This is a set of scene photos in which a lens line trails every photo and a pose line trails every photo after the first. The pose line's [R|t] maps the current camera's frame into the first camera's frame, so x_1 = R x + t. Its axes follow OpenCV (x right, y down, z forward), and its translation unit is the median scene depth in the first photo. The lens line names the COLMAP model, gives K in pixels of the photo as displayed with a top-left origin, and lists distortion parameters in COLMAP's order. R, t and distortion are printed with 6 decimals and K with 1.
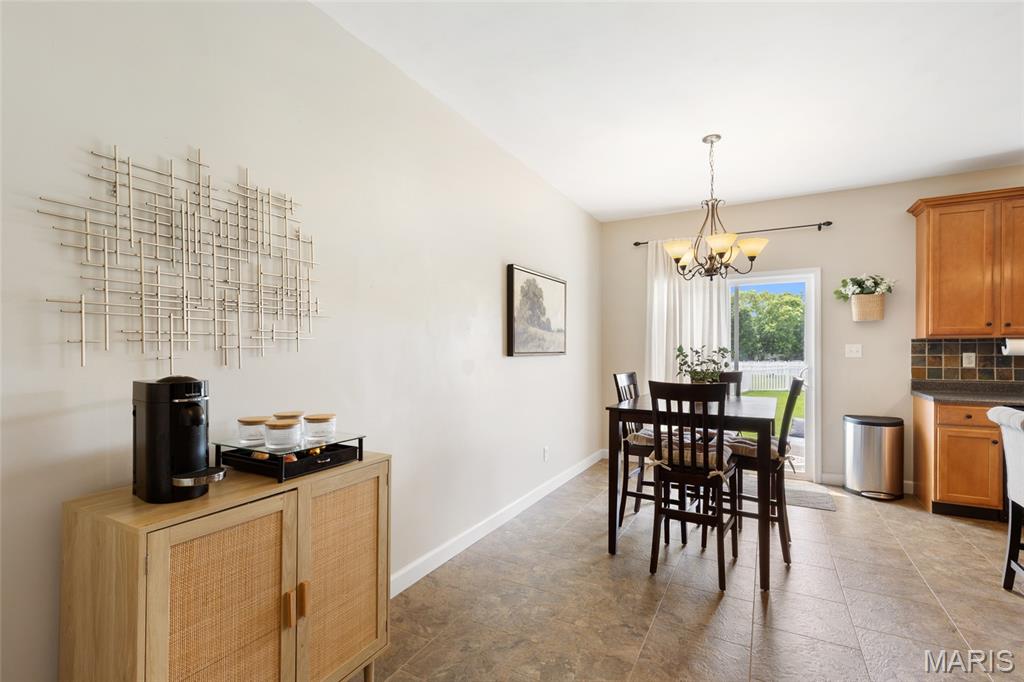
lens RADIAL K [[460.1, 0, 510.6], [0, 460.1, 346.2], [0, 0, 1]] dist [0.001647, -0.000053]
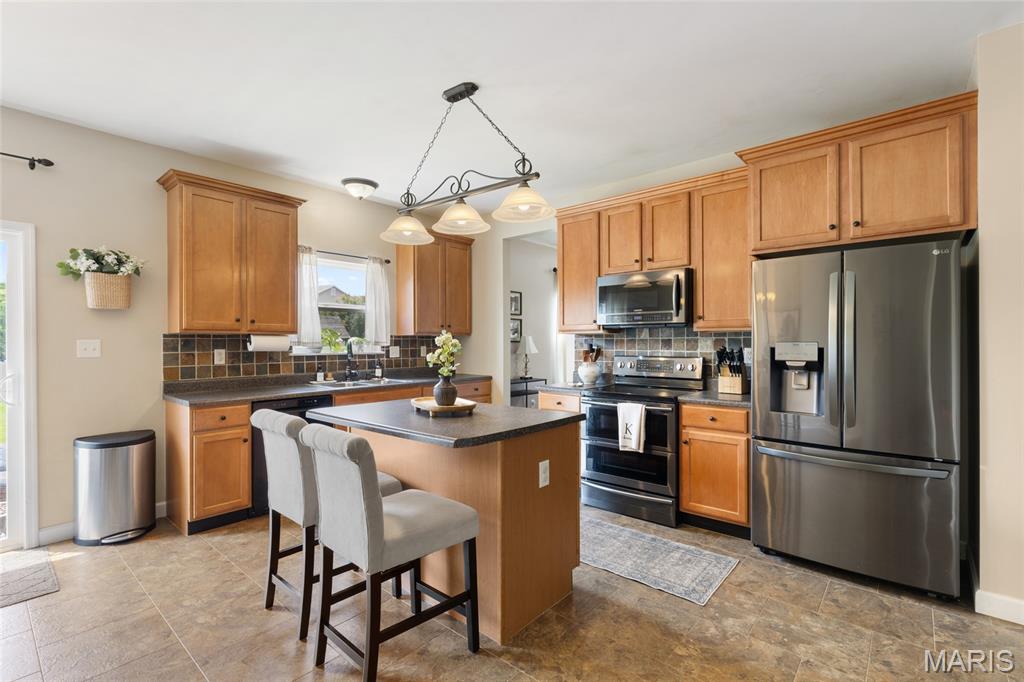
lens RADIAL K [[460.1, 0, 510.6], [0, 460.1, 346.2], [0, 0, 1]] dist [0.001647, -0.000053]
pose [[0.196056, -0.008473, 0.980556, 0.174163], [-0.000545, 0.999962, 0.008750, -0.000746], [-0.980593, -0.002250, 0.196044, 0.219014]]
